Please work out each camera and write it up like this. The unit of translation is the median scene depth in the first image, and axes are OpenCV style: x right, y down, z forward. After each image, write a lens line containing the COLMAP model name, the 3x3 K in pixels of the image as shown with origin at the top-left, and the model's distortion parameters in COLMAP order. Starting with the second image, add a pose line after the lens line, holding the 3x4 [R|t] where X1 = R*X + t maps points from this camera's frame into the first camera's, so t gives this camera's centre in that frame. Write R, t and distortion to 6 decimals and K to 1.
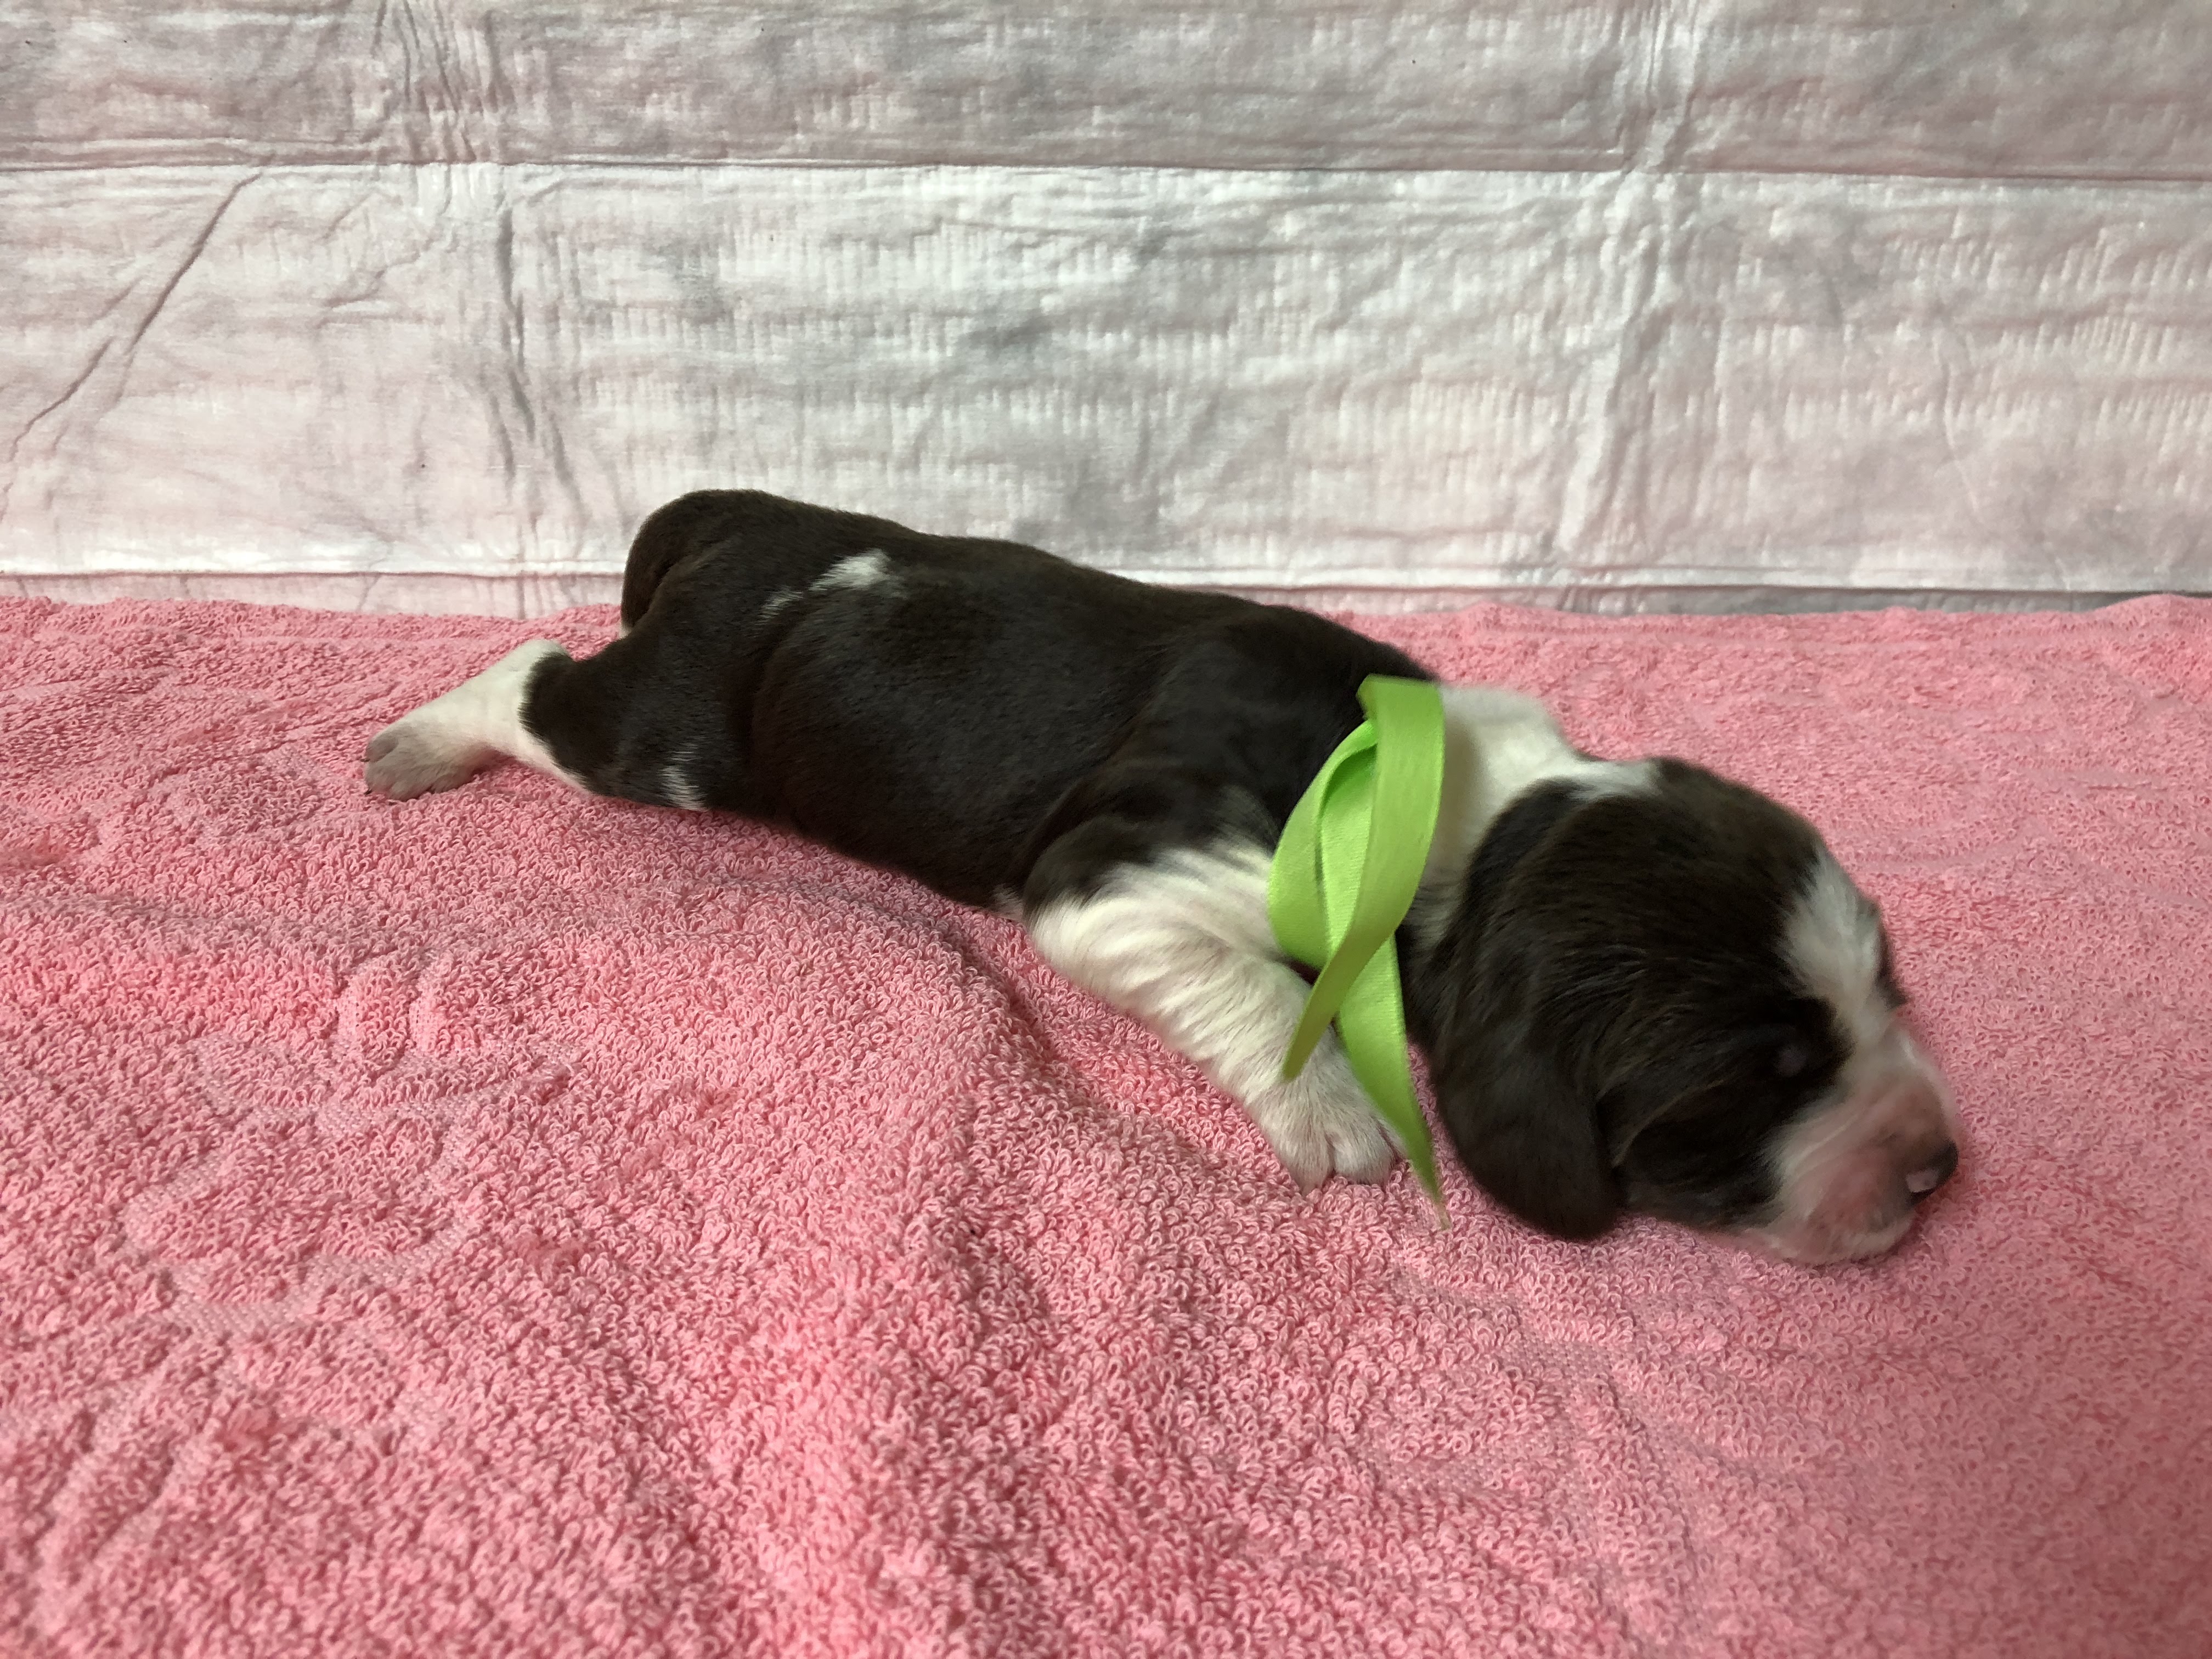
lens RADIAL K [[1864.3, 0, 1115.2], [0, 1864.3, 853.9], [0, 0, 1]] dist [0.016449, 0.014870]
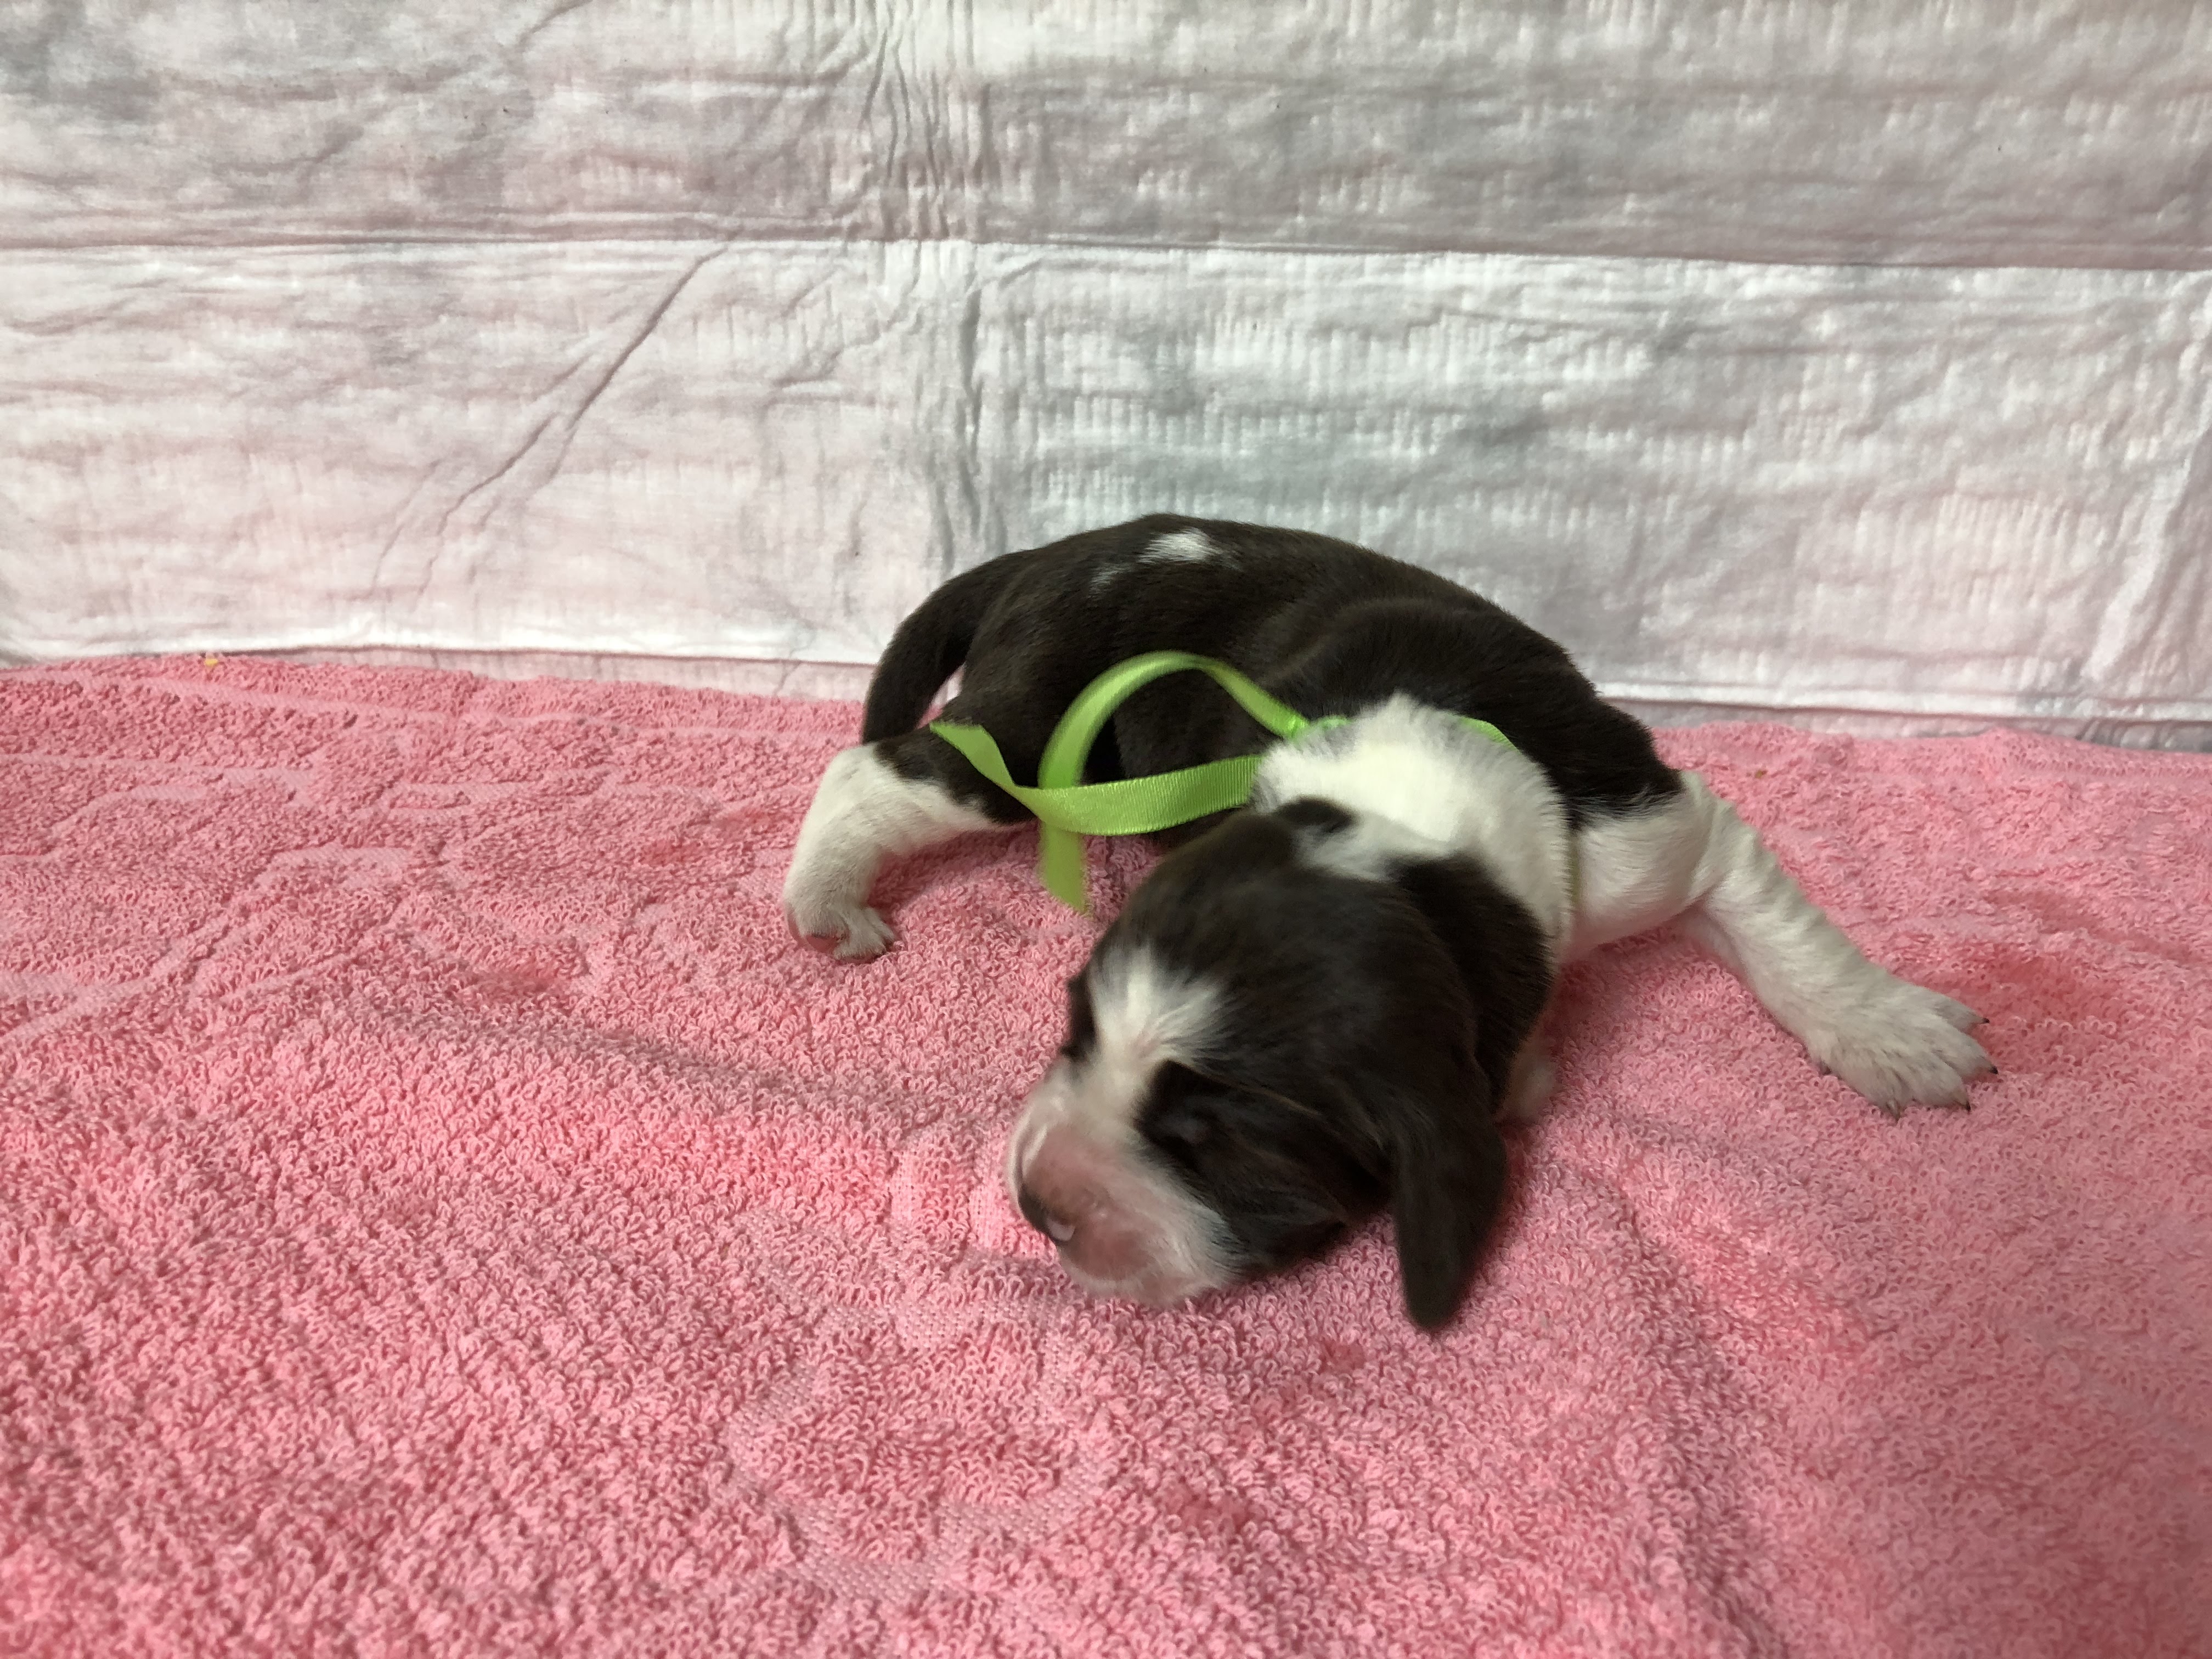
lens RADIAL K [[1864.3, 0, 1115.2], [0, 1864.3, 853.9], [0, 0, 1]] dist [0.016449, 0.014870]
pose [[0.997674, 0.038867, -0.055996, -0.192483], [-0.038830, 0.999244, 0.001759, -0.064863], [0.056022, 0.000419, 0.998429, 0.065408]]
